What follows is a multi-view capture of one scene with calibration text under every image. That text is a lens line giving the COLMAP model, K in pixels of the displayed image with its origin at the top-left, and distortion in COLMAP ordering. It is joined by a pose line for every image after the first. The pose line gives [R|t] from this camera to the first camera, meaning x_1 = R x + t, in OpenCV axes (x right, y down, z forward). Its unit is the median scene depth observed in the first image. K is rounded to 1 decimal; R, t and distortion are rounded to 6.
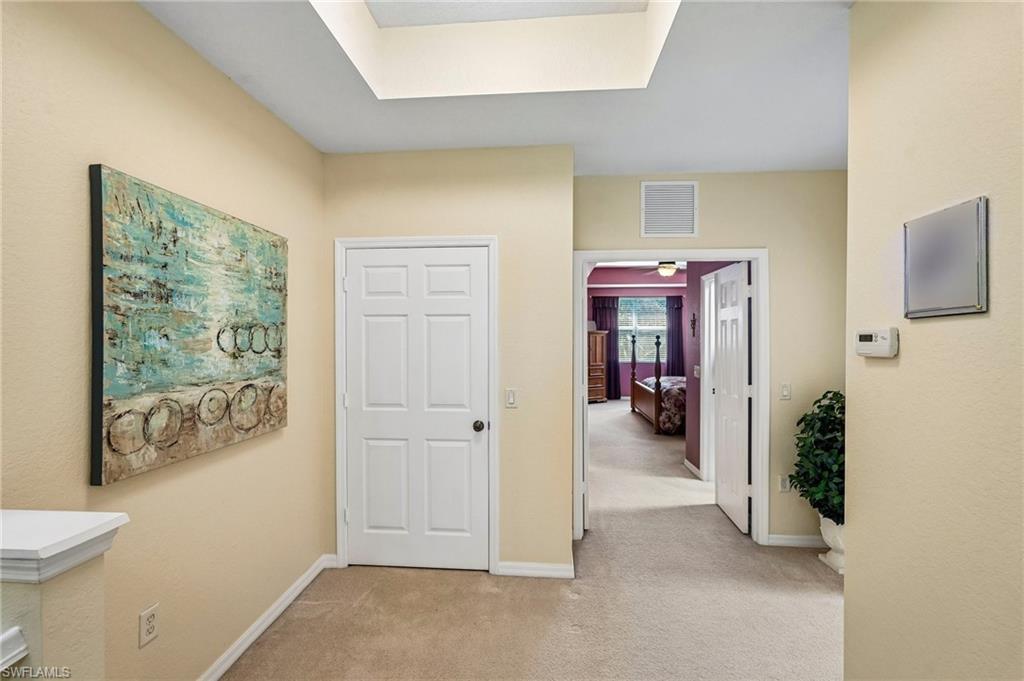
lens RADIAL K [[442.0, 0, 514.9], [0, 442.0, 338.5], [0, 0, 1]] dist [-0.010108, 0.002054]
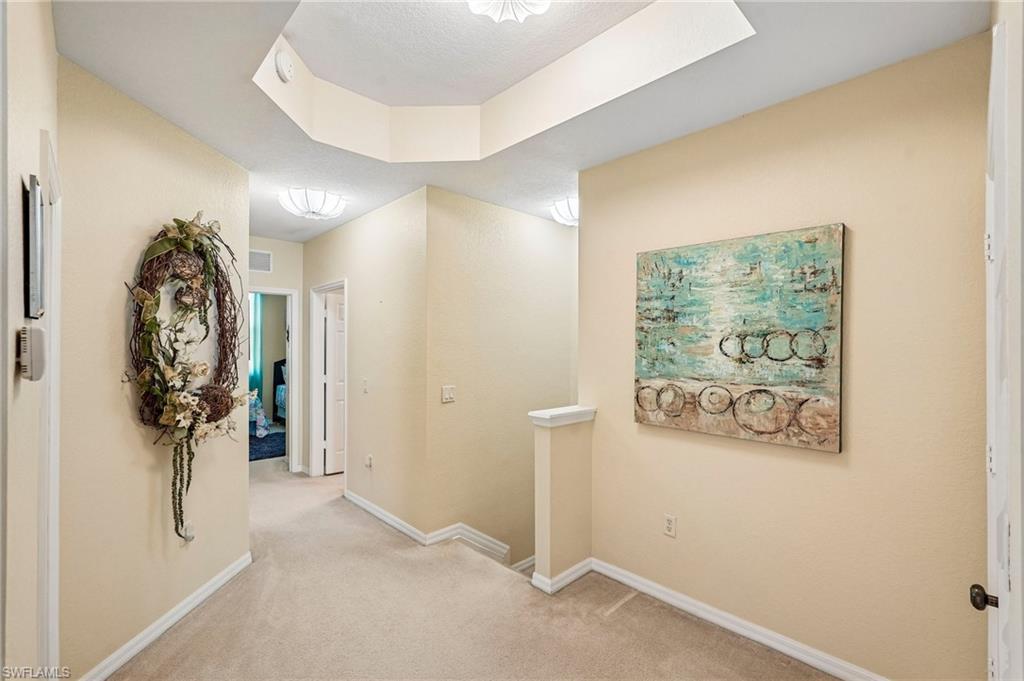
lens RADIAL K [[442.0, 0, 511.1], [0, 442.0, 343.1], [0, 0, 1]] dist [-0.010108, 0.002054]
pose [[-0.665527, -0.004729, -0.746359, 0.611326], [-0.004135, 0.999988, -0.002648, -0.000327], [0.746362, 0.001324, -0.665539, 1.347673]]
